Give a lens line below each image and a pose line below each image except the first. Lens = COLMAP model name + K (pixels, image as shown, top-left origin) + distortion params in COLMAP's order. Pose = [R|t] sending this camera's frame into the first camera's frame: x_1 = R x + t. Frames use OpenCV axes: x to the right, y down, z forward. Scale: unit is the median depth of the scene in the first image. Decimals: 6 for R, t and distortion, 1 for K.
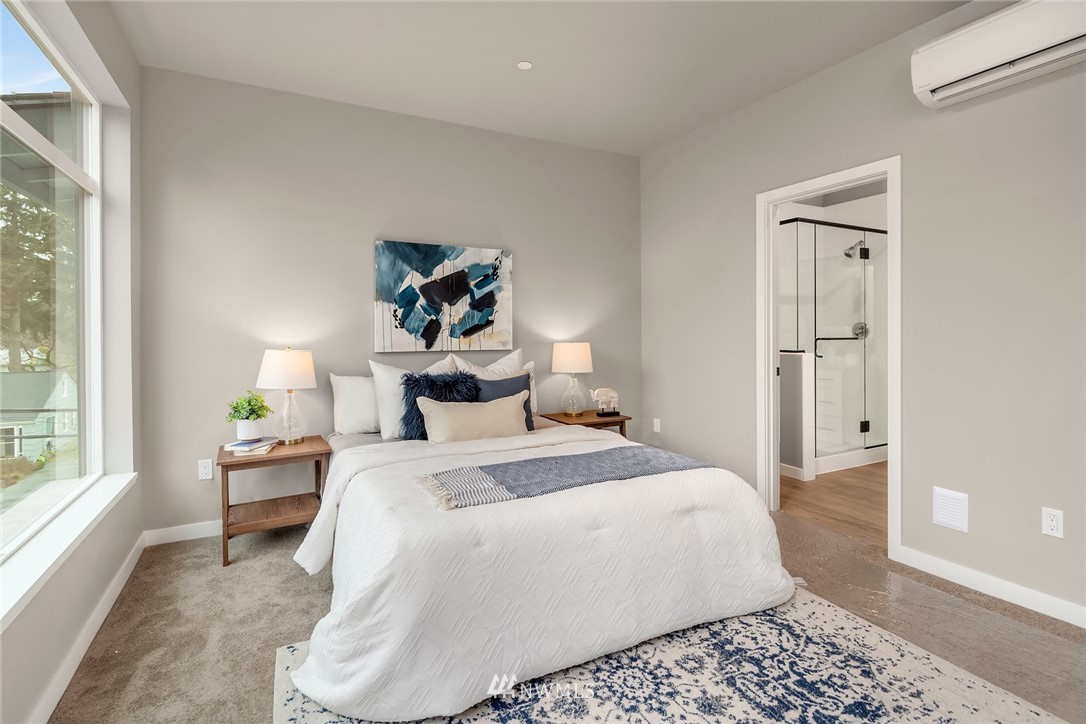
lens RADIAL K [[530.0, 0, 548.0], [0, 530.0, 329.4], [0, 0, 1]] dist [0.006862, -0.005928]
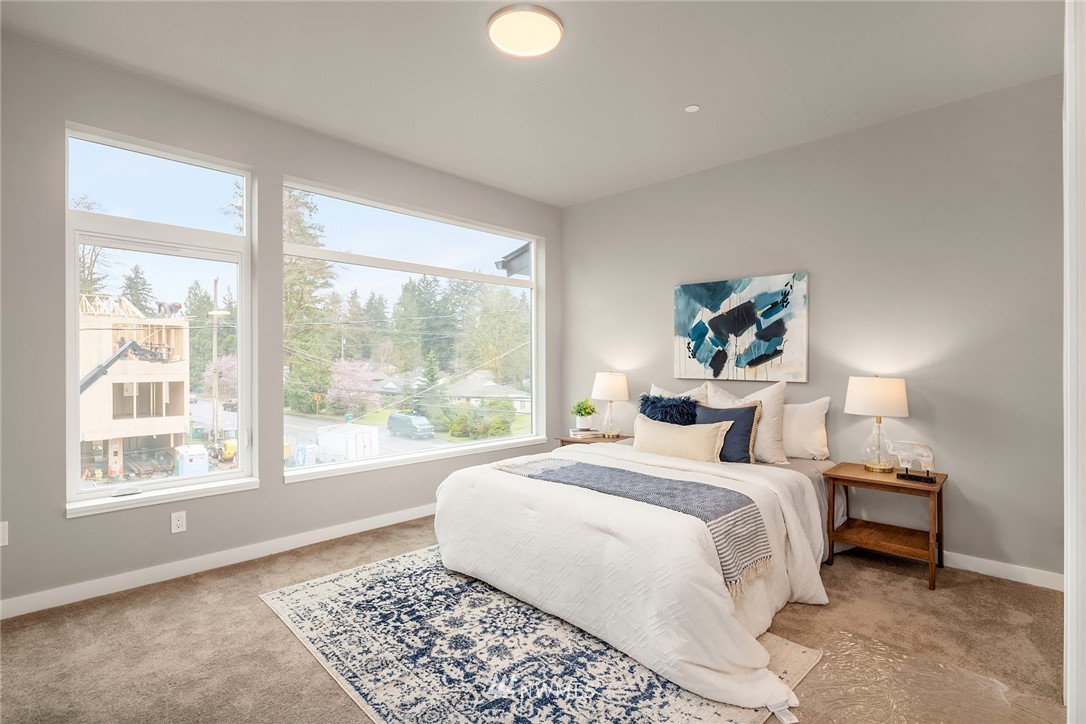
lens RADIAL K [[530.0, 0, 538.8], [0, 530.0, 362.6], [0, 0, 1]] dist [0.006862, -0.005928]
pose [[0.296644, 0.011263, -0.954922, 0.717183], [-0.001062, 0.999934, 0.011464, -0.005246], [0.954988, -0.002386, 0.296636, 0.324818]]
